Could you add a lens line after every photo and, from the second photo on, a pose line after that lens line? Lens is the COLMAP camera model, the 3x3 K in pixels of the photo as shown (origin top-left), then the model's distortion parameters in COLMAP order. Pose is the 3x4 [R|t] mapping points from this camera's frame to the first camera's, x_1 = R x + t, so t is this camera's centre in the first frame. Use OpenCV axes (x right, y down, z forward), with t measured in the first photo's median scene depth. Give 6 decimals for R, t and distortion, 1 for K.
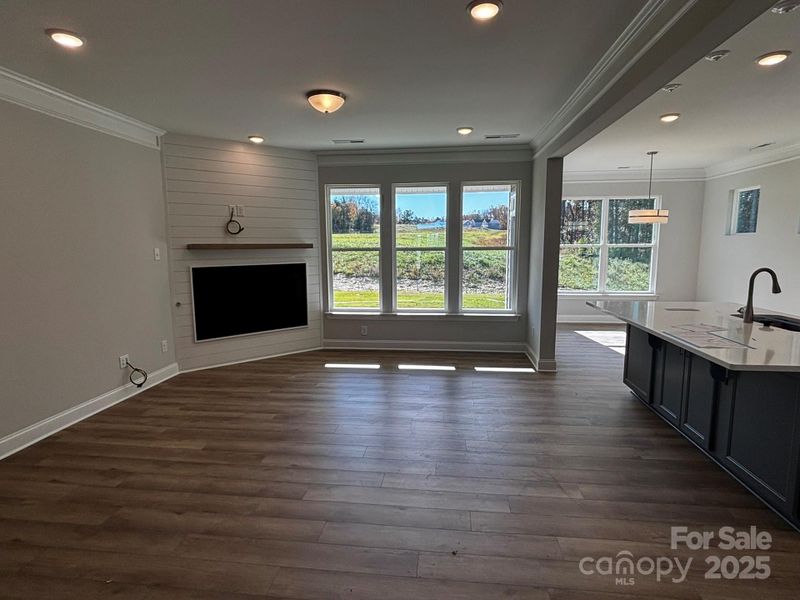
lens RADIAL K [[438.2, 0, 397.4], [0, 438.2, 300.6], [0, 0, 1]] dist [0.016644, -0.017660]
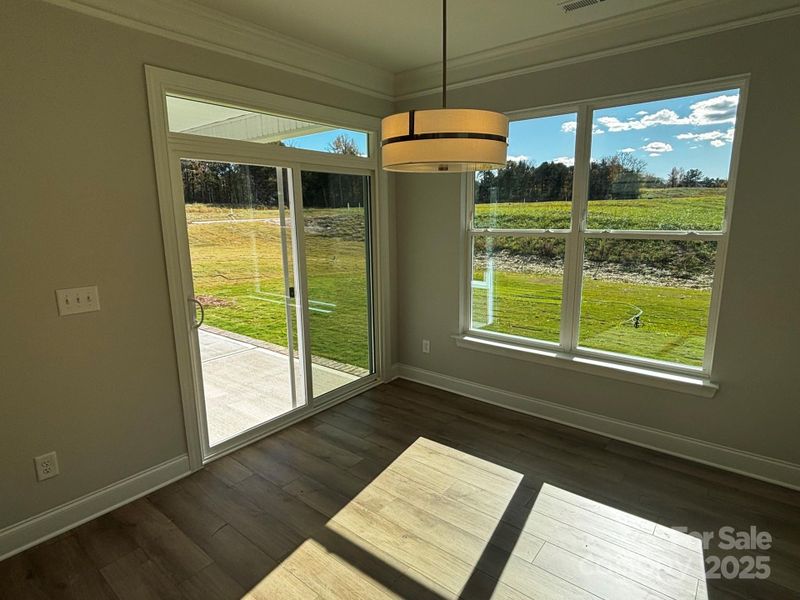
lens RADIAL K [[438.2, 0, 403.7], [0, 438.2, 303.0], [0, 0, 1]] dist [0.016644, -0.017660]
pose [[0.851764, 0.104174, -0.513465, 0.152248], [-0.064962, 0.993470, 0.093798, -0.025971], [0.519883, -0.046538, 0.852969, 0.167682]]
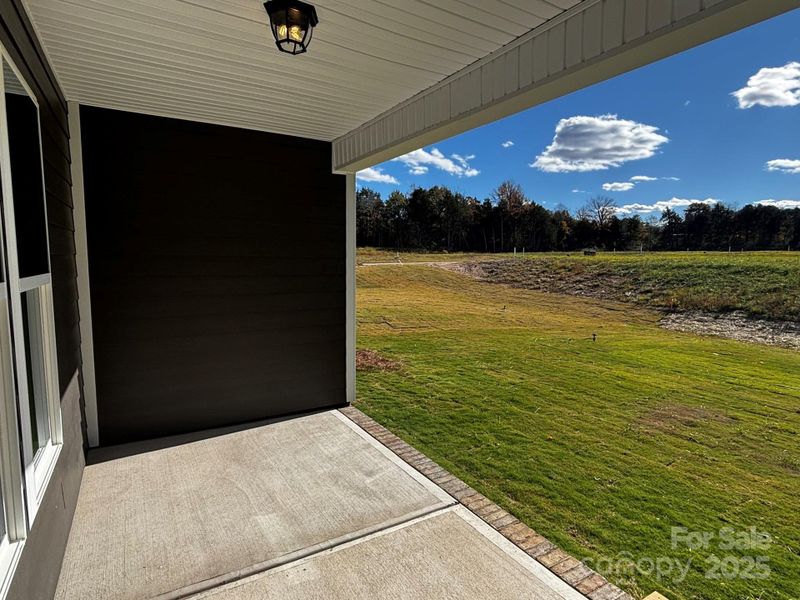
lens RADIAL K [[438.2, 0, 399.7], [0, 438.2, 309.8], [0, 0, 1]] dist [0.016644, -0.017660]
pose [[0.614317, 0.108210, -0.781604, 0.066823], [-0.121134, 0.991743, 0.042095, -0.030804], [0.779706, 0.068819, 0.622353, 0.221882]]
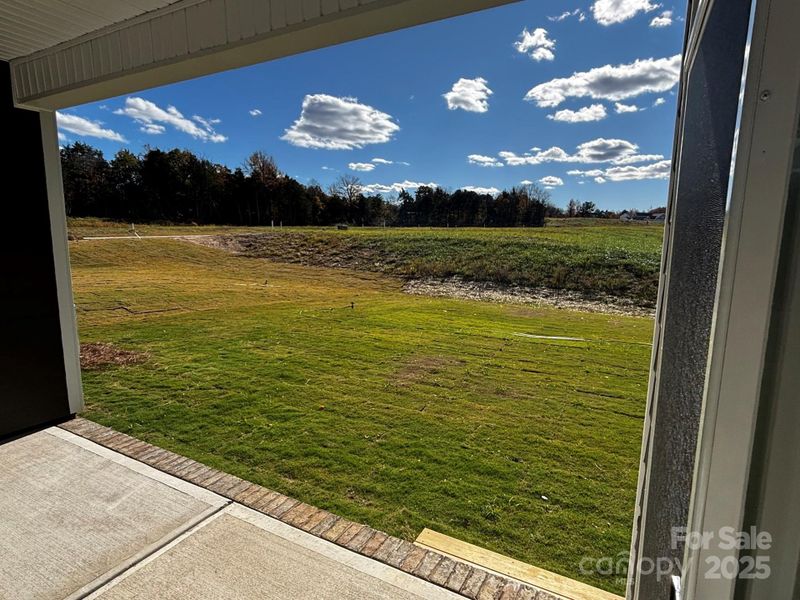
lens RADIAL K [[438.2, 0, 398.8], [0, 438.2, 304.9], [0, 0, 1]] dist [0.016644, -0.017660]
pose [[0.929418, 0.079246, -0.360418, 0.061872], [-0.070448, 0.996810, 0.037506, -0.030238], [0.362241, -0.009468, 0.932036, 0.227176]]
